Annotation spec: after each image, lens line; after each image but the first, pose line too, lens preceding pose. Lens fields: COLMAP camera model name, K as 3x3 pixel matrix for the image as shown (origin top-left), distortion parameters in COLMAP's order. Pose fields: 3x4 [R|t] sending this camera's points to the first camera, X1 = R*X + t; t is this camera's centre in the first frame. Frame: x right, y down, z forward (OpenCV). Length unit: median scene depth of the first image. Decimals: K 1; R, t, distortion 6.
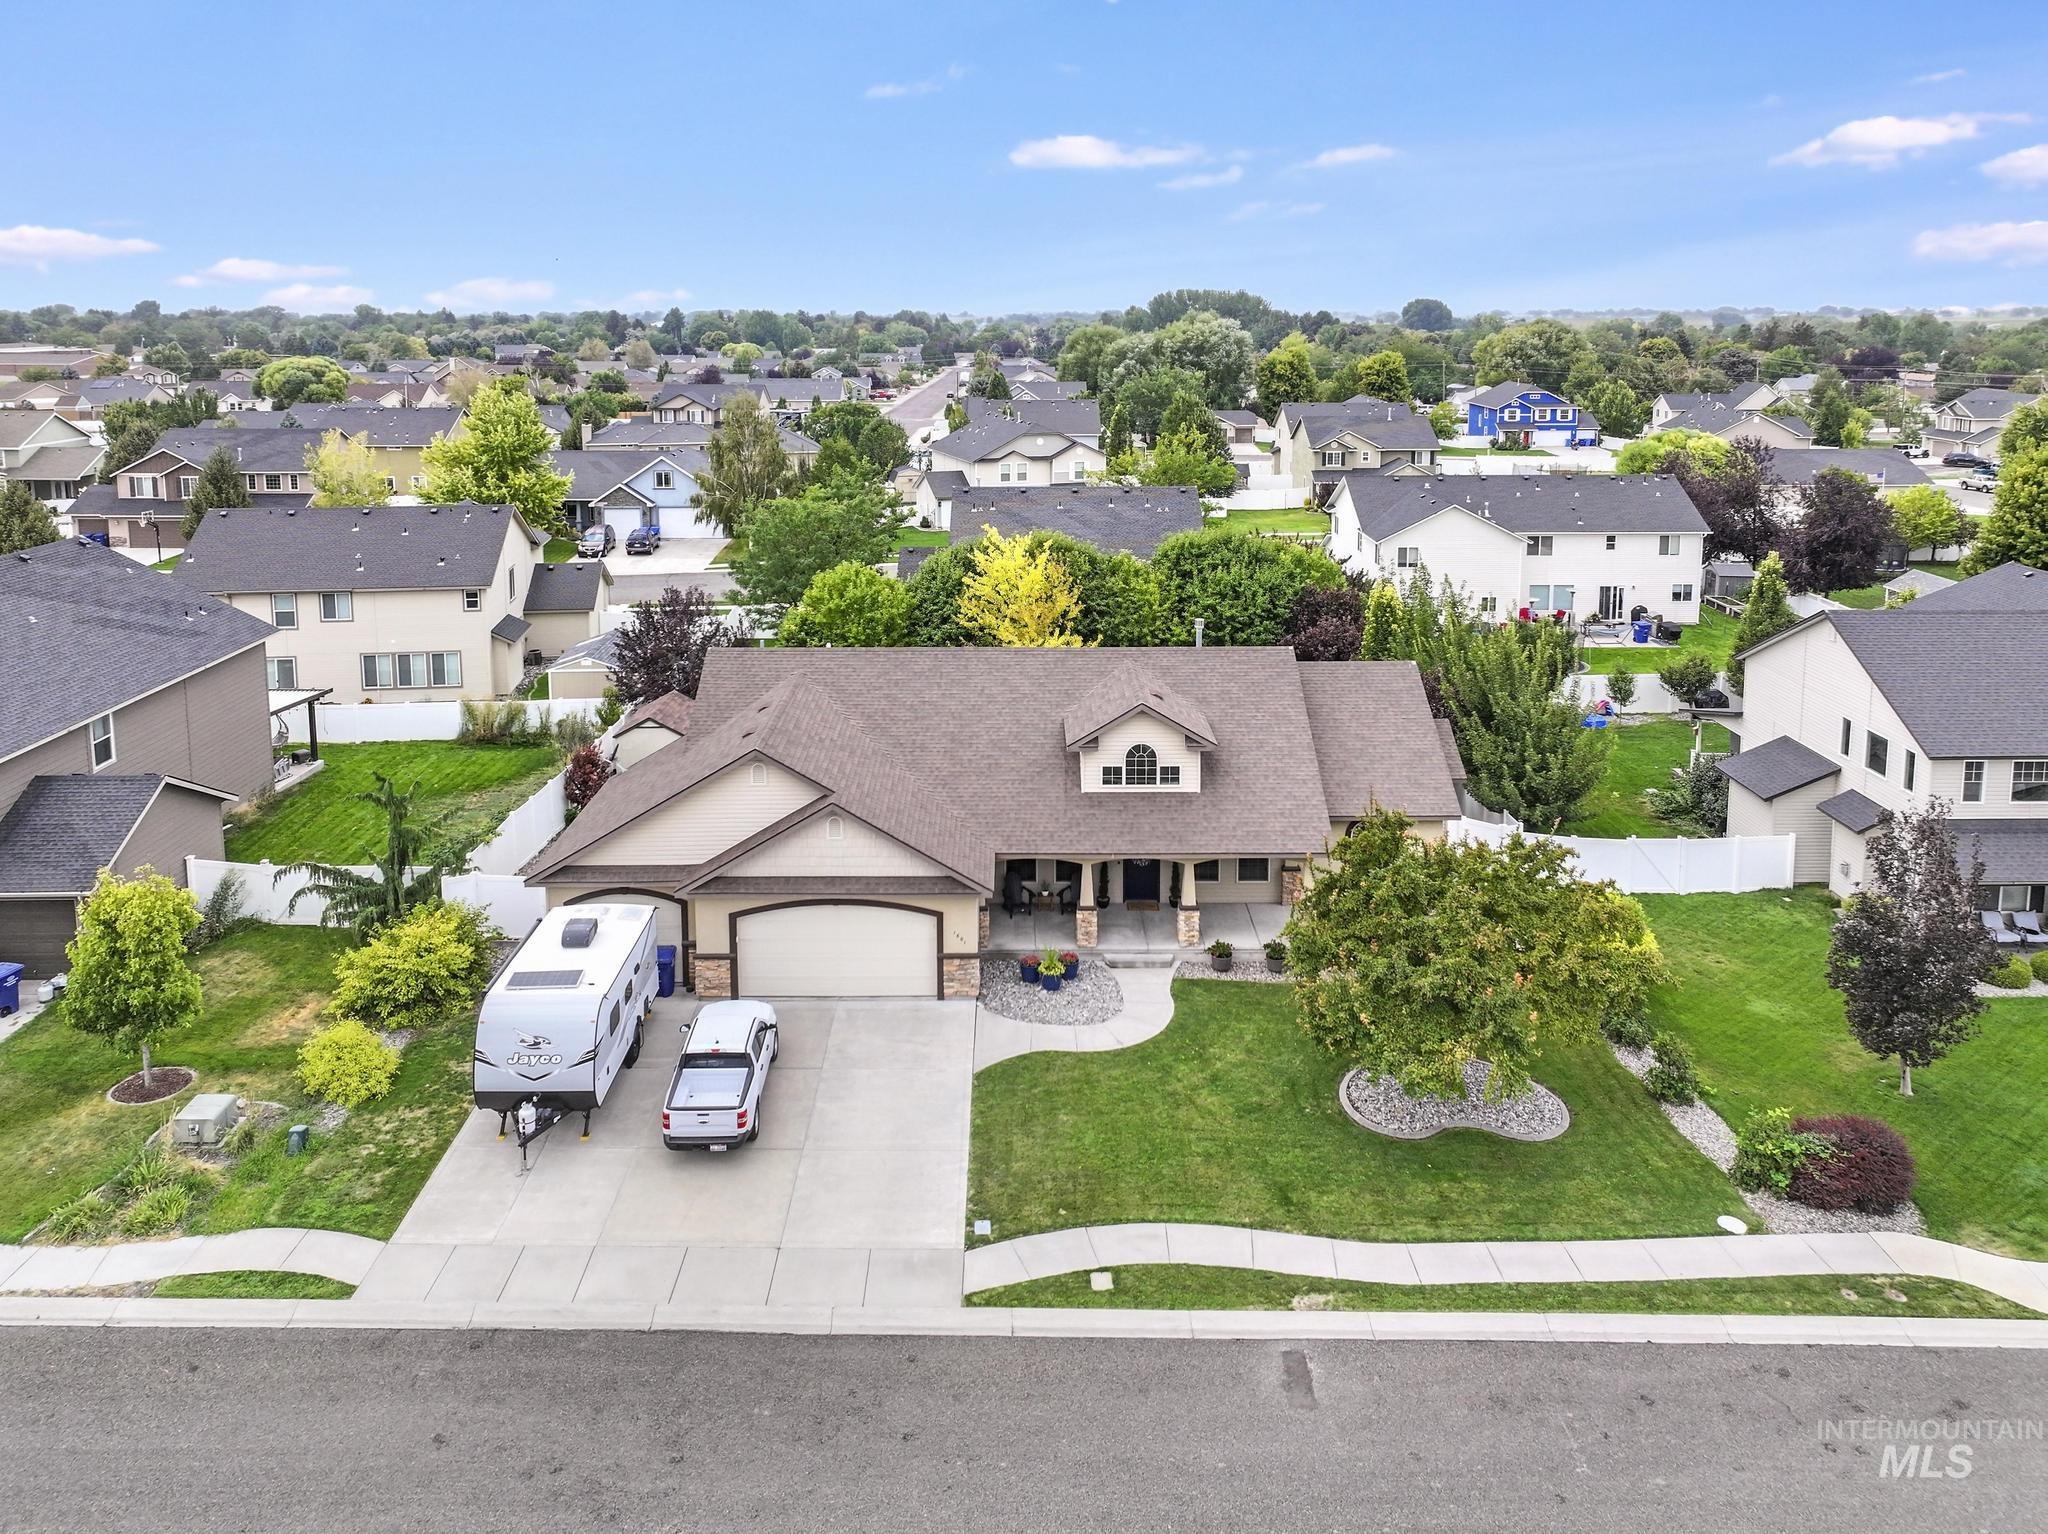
lens RADIAL K [[1408.9, 0, 1023.4], [0, 1408.9, 604.6], [0, 0, 1]] dist [0.001736, 0.004342]
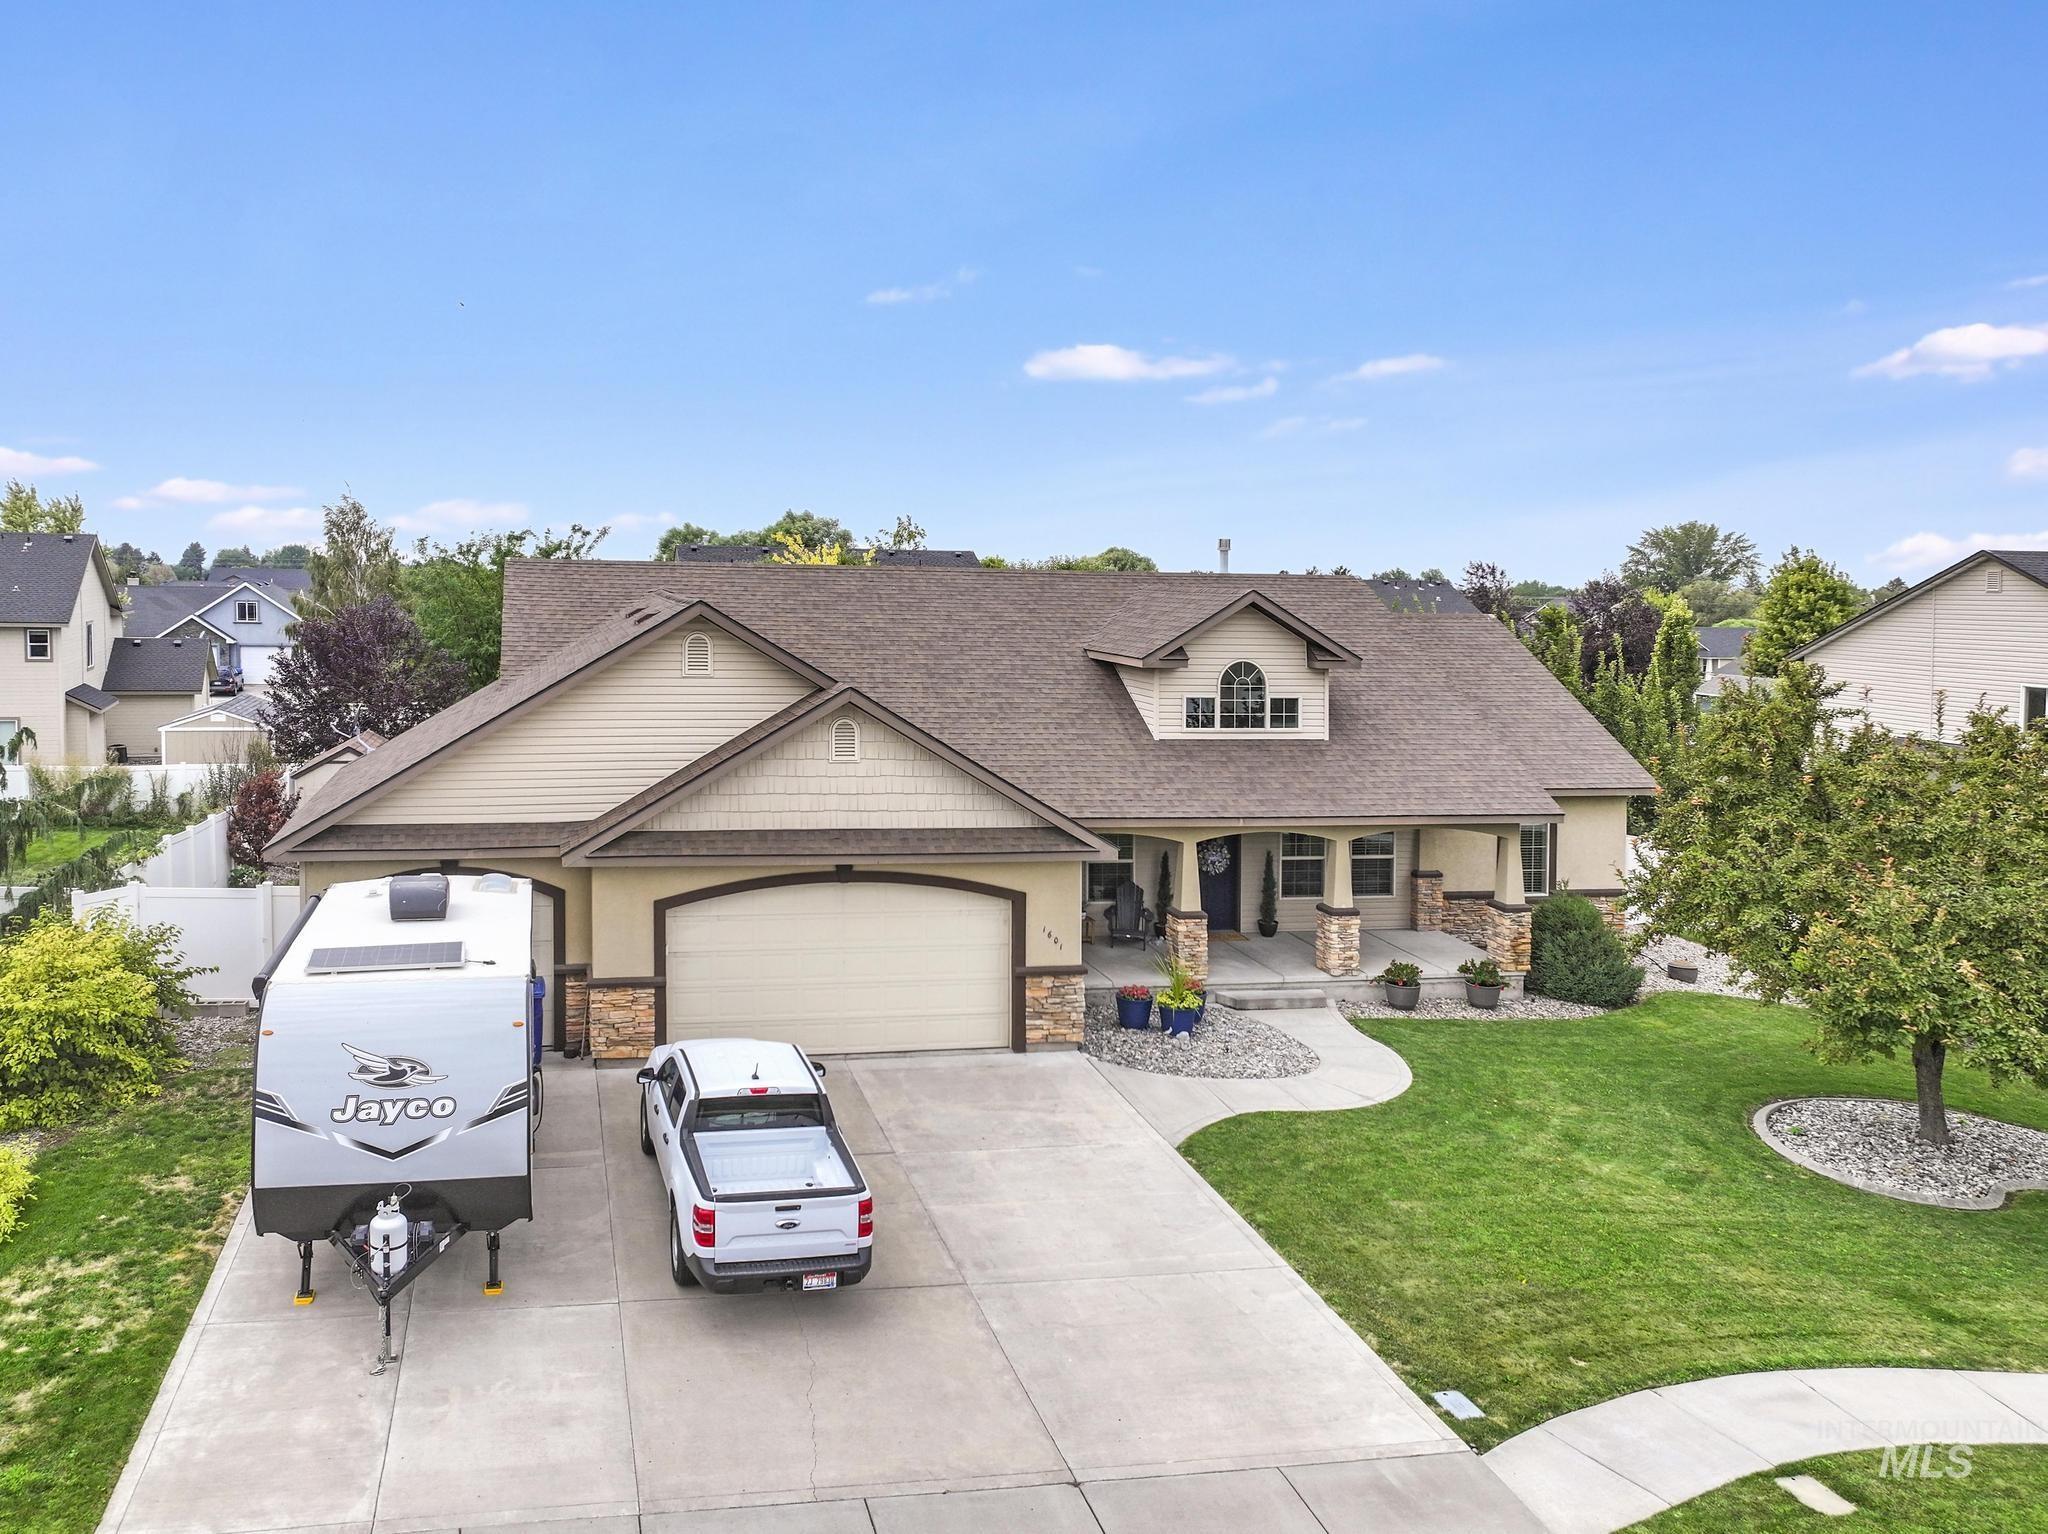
lens RADIAL K [[1444.4, 0, 790.3], [0, 1444.4, 696.0], [0, 0, 1]] dist [-0.000718, 0.001187]
pose [[0.987239, 0.003377, 0.159208, -0.260198], [0.015442, 0.993033, -0.116819, 0.217106], [-0.158493, 0.117787, 0.980309, 0.449431]]
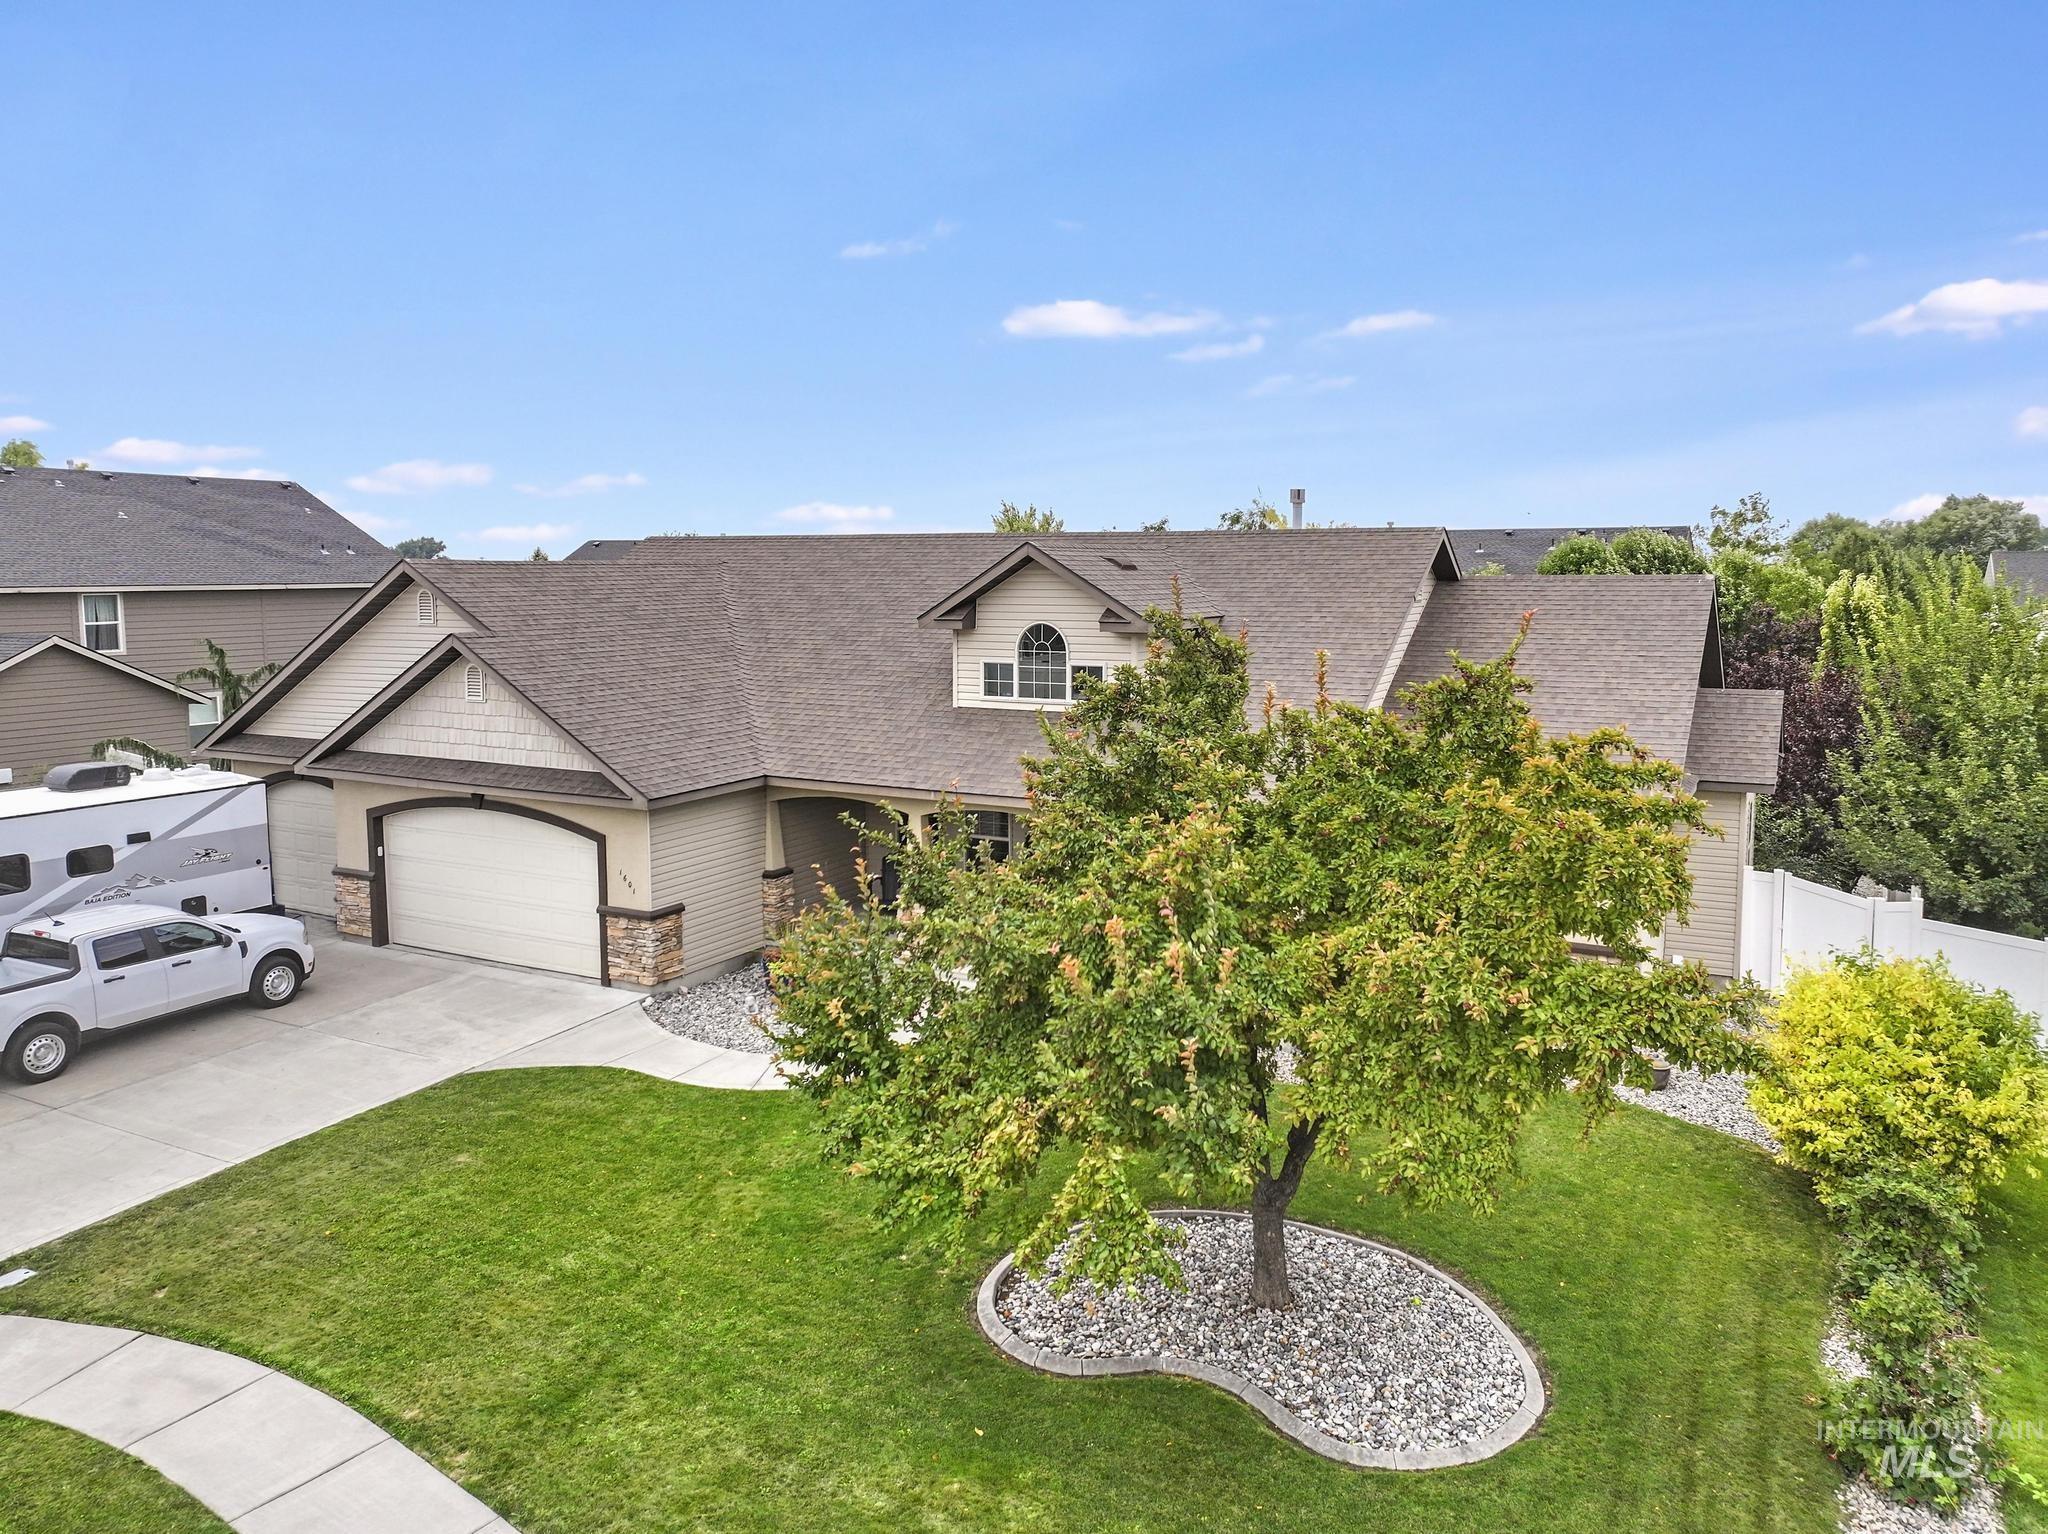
lens RADIAL K [[1393.9, 0, 1115.2], [0, 1393.9, 768.7], [0, 0, 1]] dist [0.000181, 0.004638]
pose [[0.894525, 0.061546, -0.442760, 0.420506], [-0.089879, 0.995012, -0.043275, 0.206903], [0.437888, 0.078505, 0.895595, 0.590039]]
